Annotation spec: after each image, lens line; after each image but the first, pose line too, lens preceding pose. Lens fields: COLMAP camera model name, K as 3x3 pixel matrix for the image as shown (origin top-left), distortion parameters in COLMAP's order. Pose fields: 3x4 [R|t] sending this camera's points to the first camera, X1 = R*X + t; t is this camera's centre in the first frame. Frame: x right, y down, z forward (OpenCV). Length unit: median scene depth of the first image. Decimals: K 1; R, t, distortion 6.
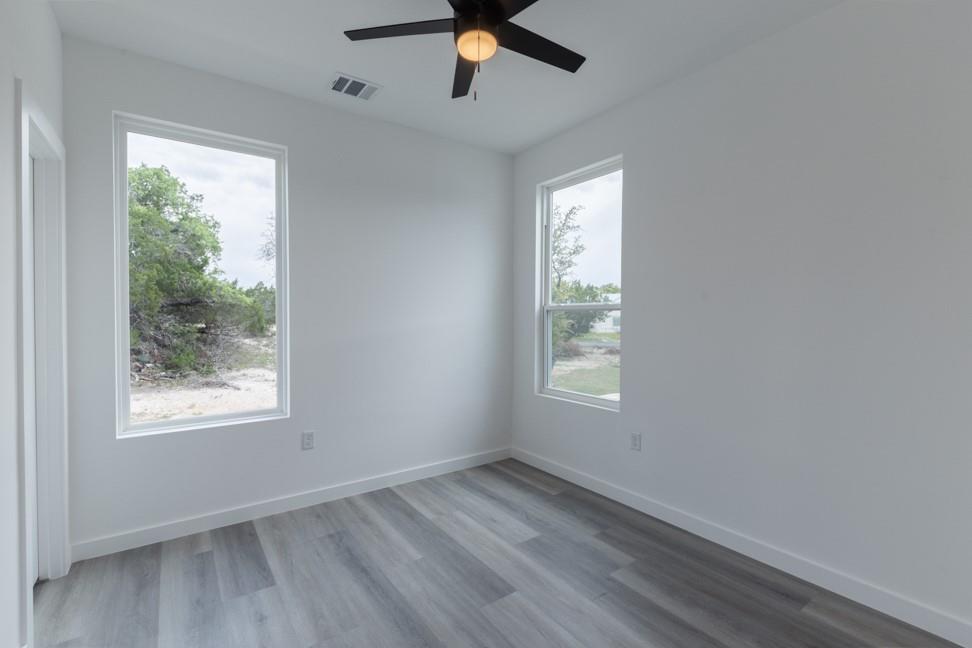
lens RADIAL K [[429.7, 0, 480.1], [0, 429.7, 322.0], [0, 0, 1]] dist [0.008250, -0.004875]
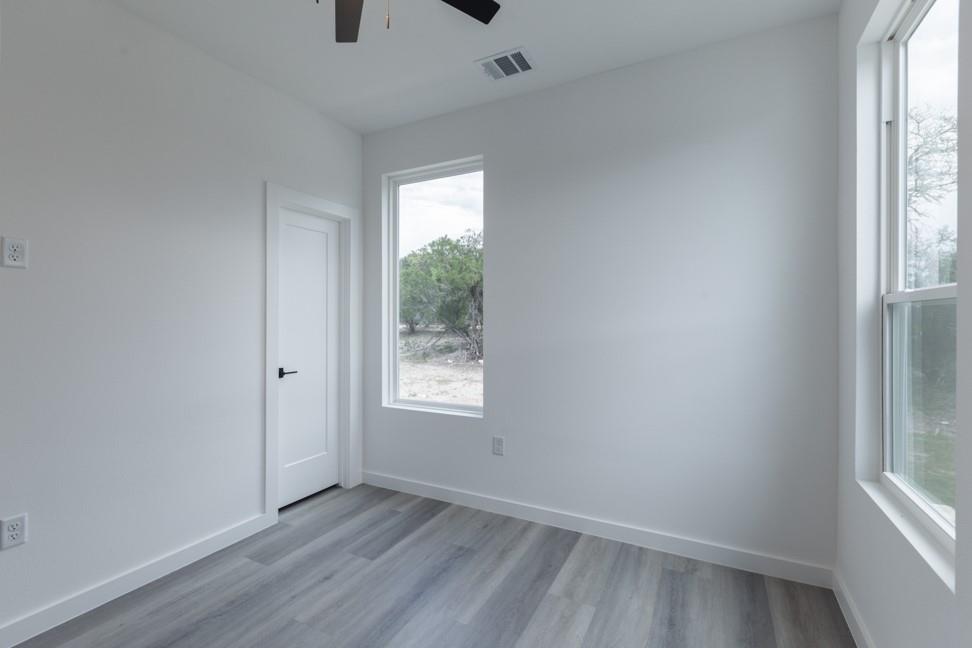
lens RADIAL K [[429.7, 0, 486.8], [0, 429.7, 322.1], [0, 0, 1]] dist [0.008250, -0.004875]
pose [[0.469601, 0.002830, -0.882874, 0.476687], [-0.010827, 0.999938, -0.002554, -0.004372], [0.882812, 0.010759, 0.469602, 0.542720]]
